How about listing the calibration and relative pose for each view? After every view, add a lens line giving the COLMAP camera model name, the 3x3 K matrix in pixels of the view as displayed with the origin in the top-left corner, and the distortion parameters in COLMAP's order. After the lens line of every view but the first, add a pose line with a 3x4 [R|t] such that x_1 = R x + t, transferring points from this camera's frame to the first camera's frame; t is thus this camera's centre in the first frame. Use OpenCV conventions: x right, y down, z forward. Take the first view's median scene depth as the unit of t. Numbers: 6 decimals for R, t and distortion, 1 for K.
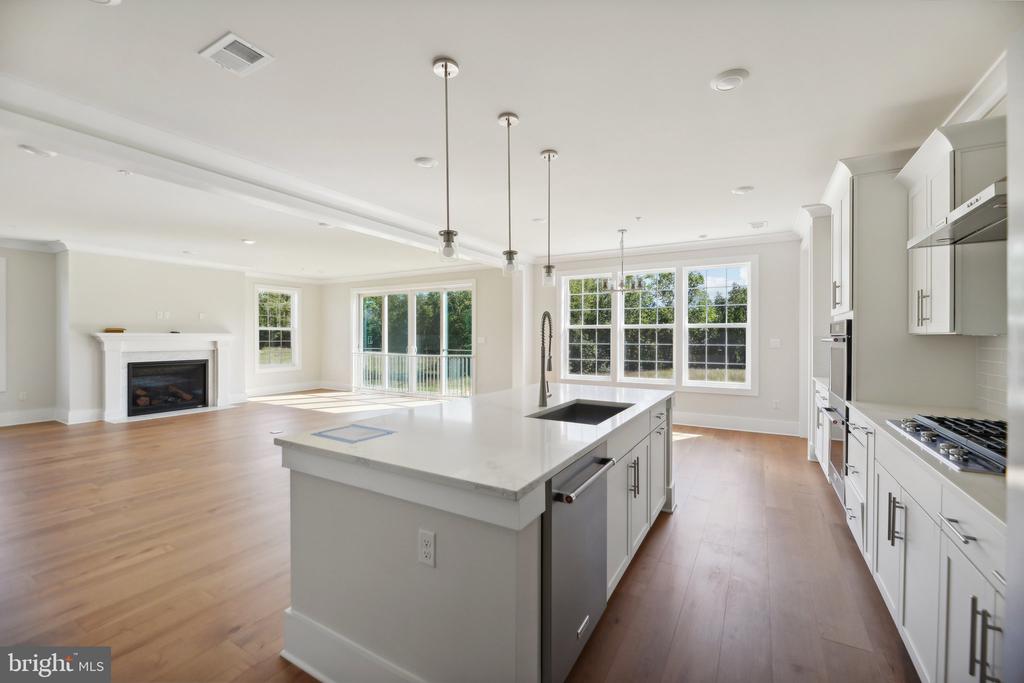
lens RADIAL K [[417.8, 0, 523.8], [0, 417.8, 336.9], [0, 0, 1]] dist [0.000099, -0.003116]
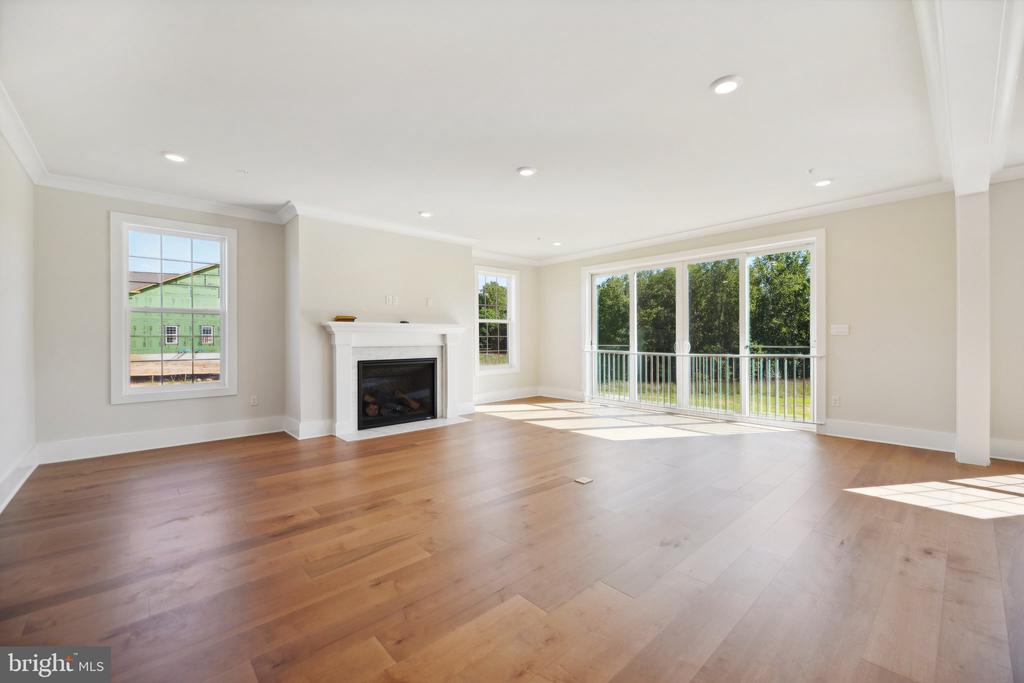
lens RADIAL K [[417.8, 0, 516.2], [0, 417.8, 339.8], [0, 0, 1]] dist [0.000099, -0.003116]
pose [[0.950834, -0.006536, -0.309632, -0.520257], [0.005944, 0.999978, -0.002856, 0.032558], [0.309644, 0.000875, 0.950852, 0.426132]]
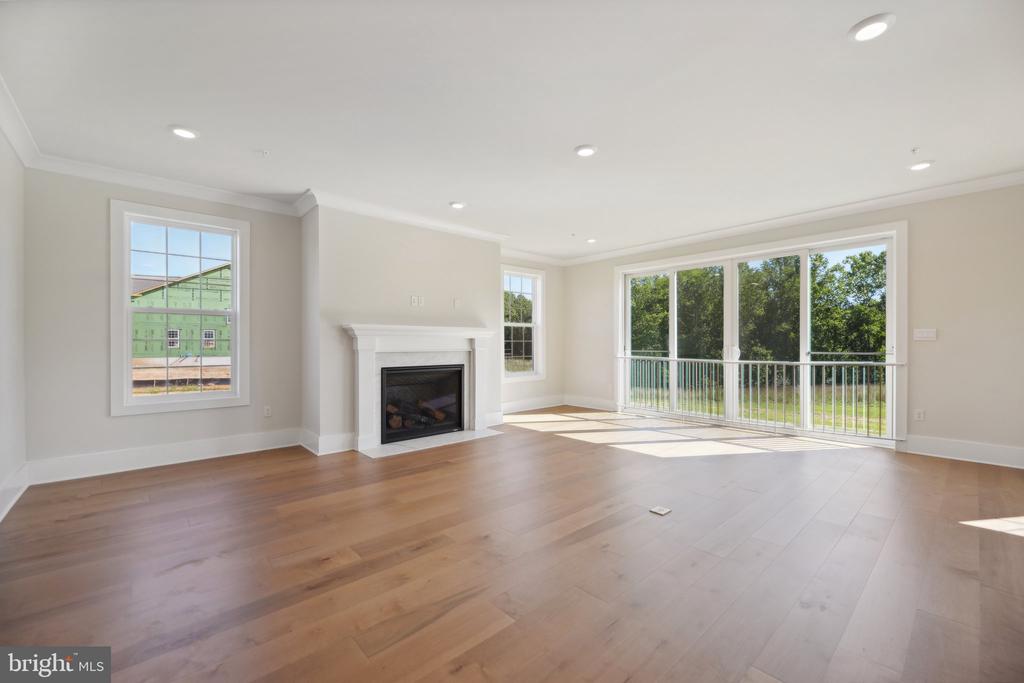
lens RADIAL K [[417.8, 0, 511.0], [0, 417.8, 345.2], [0, 0, 1]] dist [0.000099, -0.003116]
pose [[0.947960, -0.003350, -0.318371, -0.629493], [0.003036, 0.999994, -0.001481, 0.031385], [0.318374, 0.000437, 0.947965, 0.486781]]
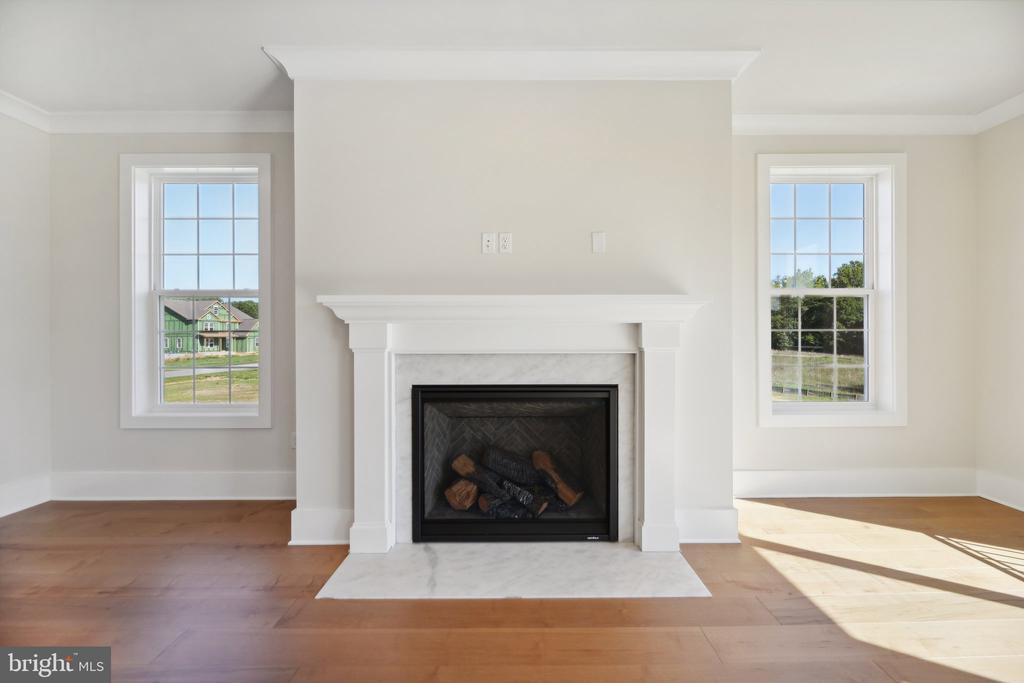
lens RADIAL K [[417.8, 0, 521.4], [0, 417.8, 336.3], [0, 0, 1]] dist [0.000099, -0.003116]
pose [[0.503510, -0.003893, -0.863981, -0.738498], [0.000157, 0.999990, -0.004414, 0.028407], [0.863989, 0.002087, 0.503506, 1.095607]]
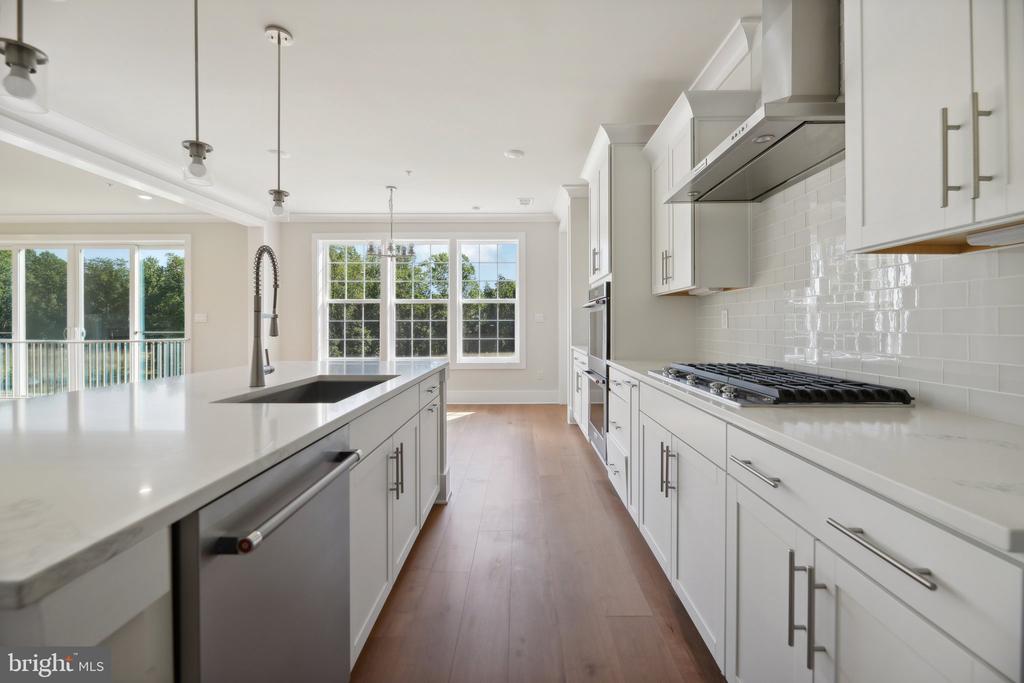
lens RADIAL K [[417.8, 0, 519.6], [0, 417.8, 319.8], [0, 0, 1]] dist [0.000099, -0.003116]
pose [[0.870396, 0.000569, 0.492351, 0.039583], [0.005663, 0.999922, -0.011168, 0.034293], [-0.492319, 0.012509, 0.870325, 0.108801]]
